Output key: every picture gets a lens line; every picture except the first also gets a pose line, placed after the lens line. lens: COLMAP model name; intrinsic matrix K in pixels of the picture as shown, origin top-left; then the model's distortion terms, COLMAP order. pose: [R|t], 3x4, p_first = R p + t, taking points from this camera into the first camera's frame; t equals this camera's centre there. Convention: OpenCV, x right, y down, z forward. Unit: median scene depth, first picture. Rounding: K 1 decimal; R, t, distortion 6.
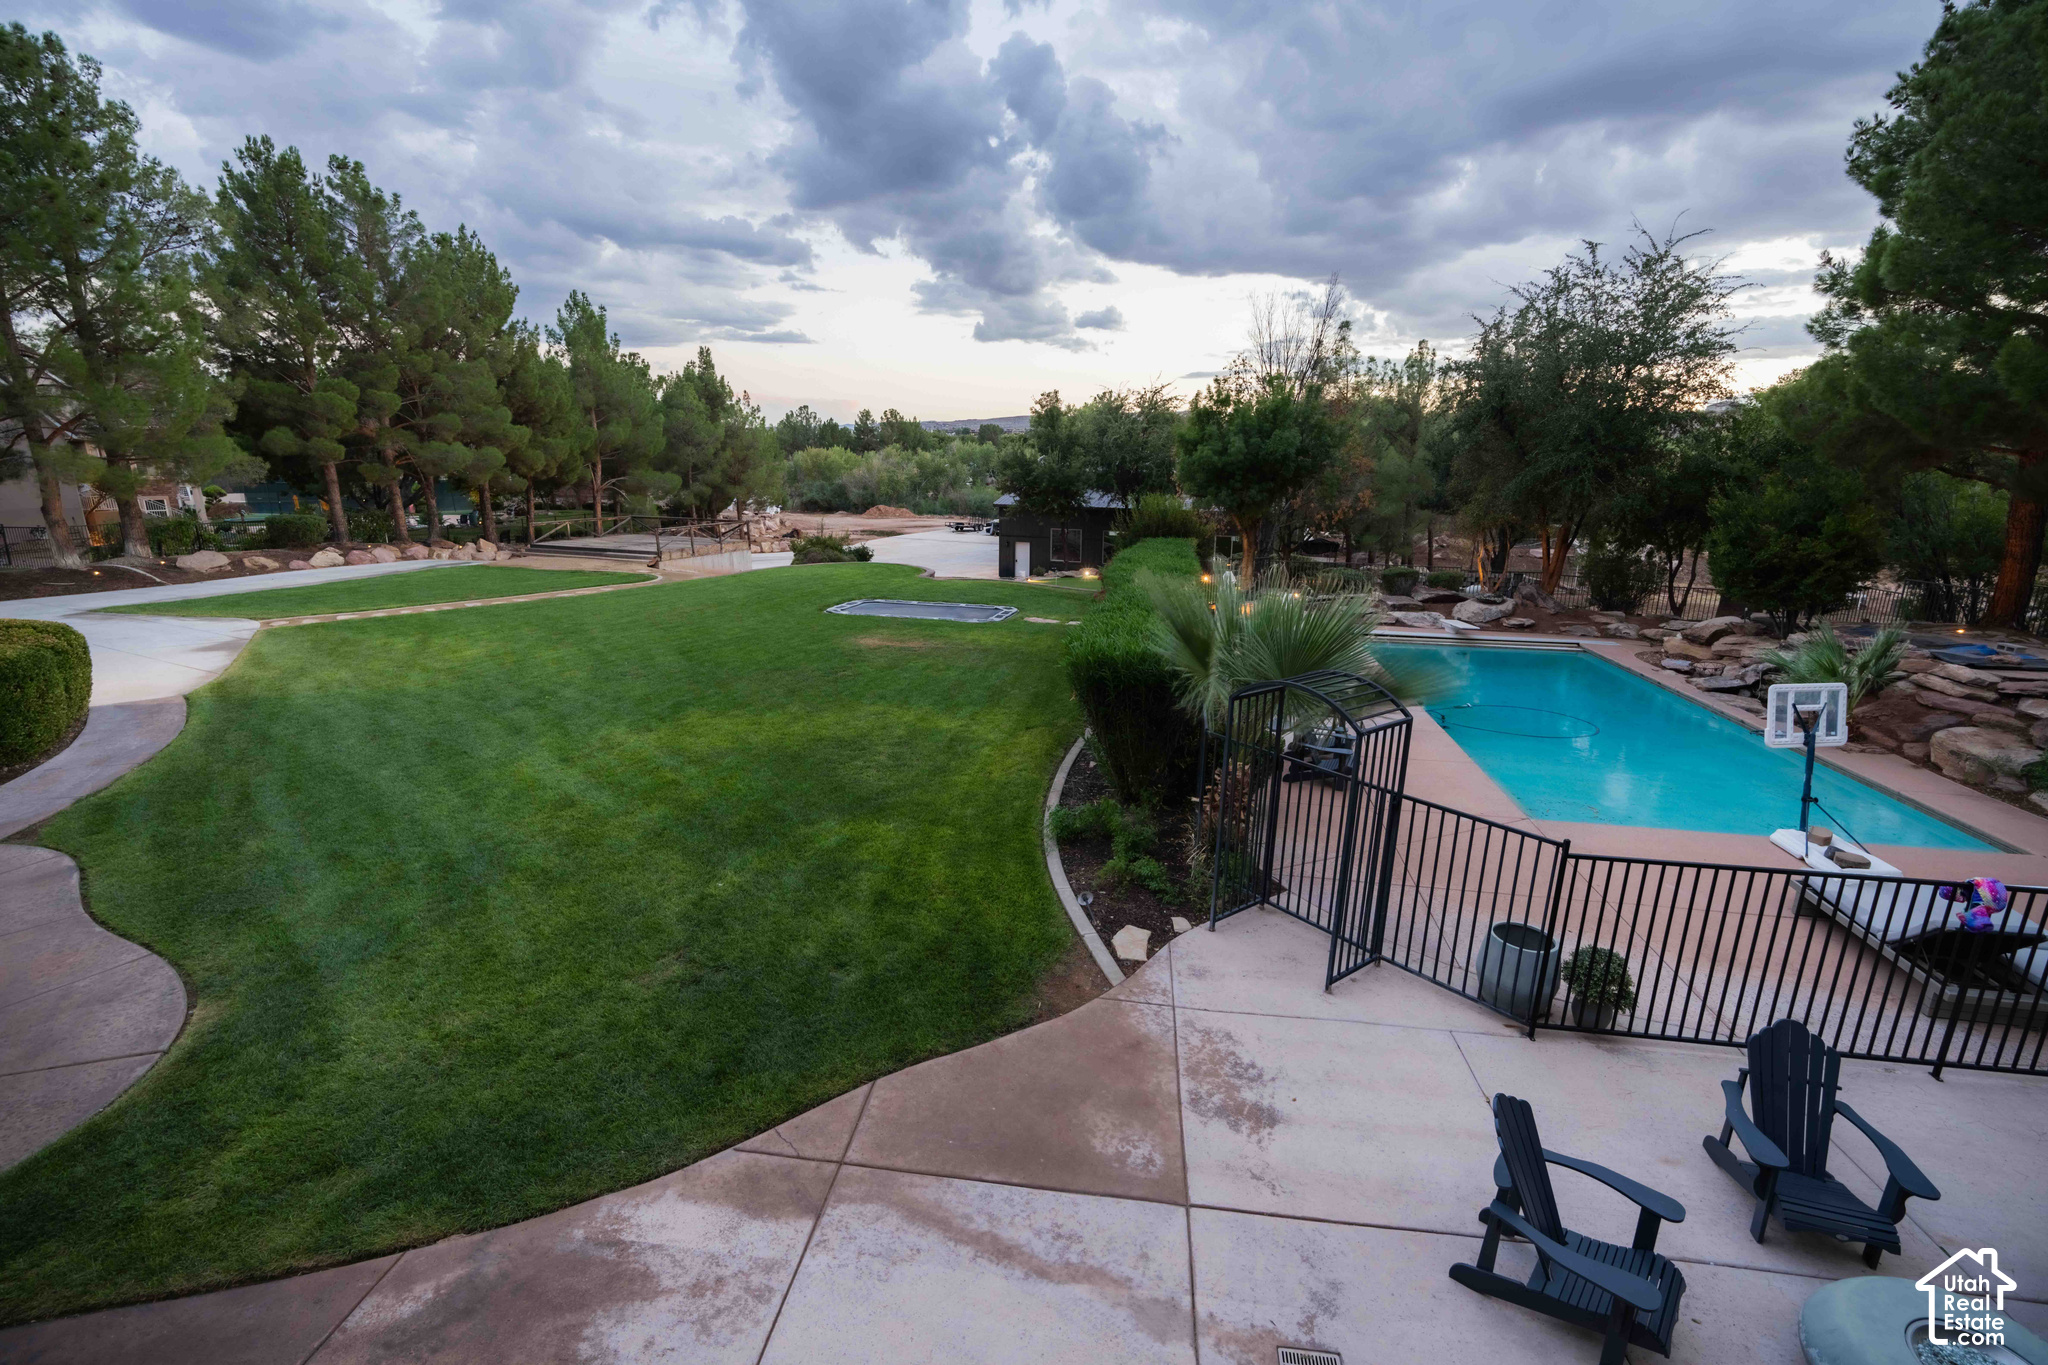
lens RADIAL K [[899.9, 0, 1024.5], [0, 899.9, 686.7], [0, 0, 1]] dist [-0.002990, -0.000295]
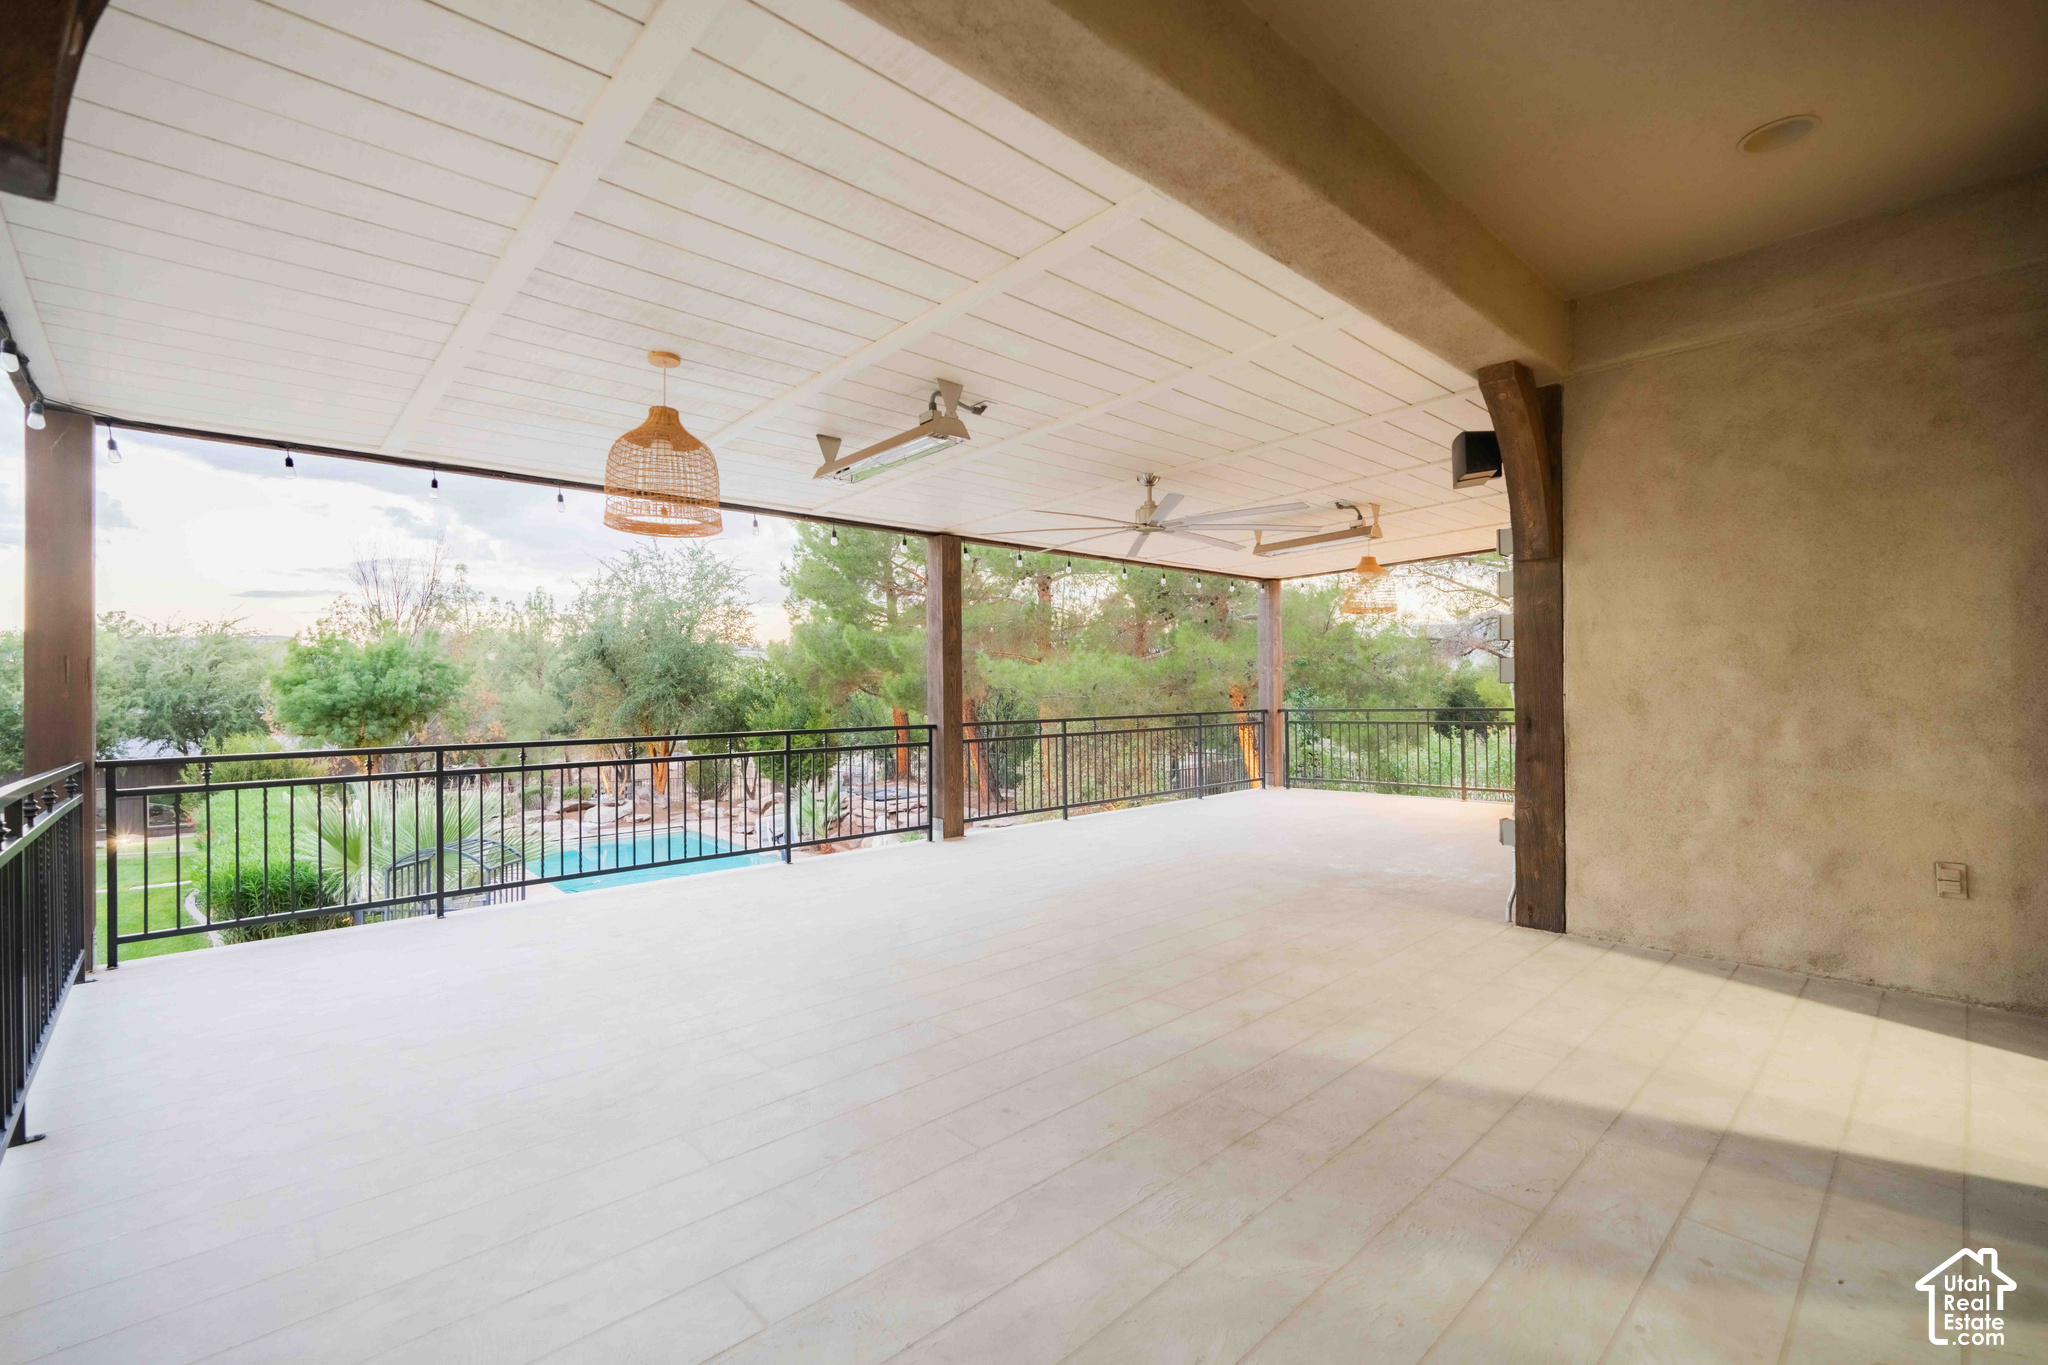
lens RADIAL K [[903.9, 0, 1031.6], [0, 903.9, 685.5], [0, 0, 1]] dist [0.000858, -0.000085]
pose [[0.637041, -0.021425, 0.770532, -0.059217], [0.209827, 0.966686, -0.146597, 0.044655], [-0.741721, 0.255067, 0.620315, -0.205098]]
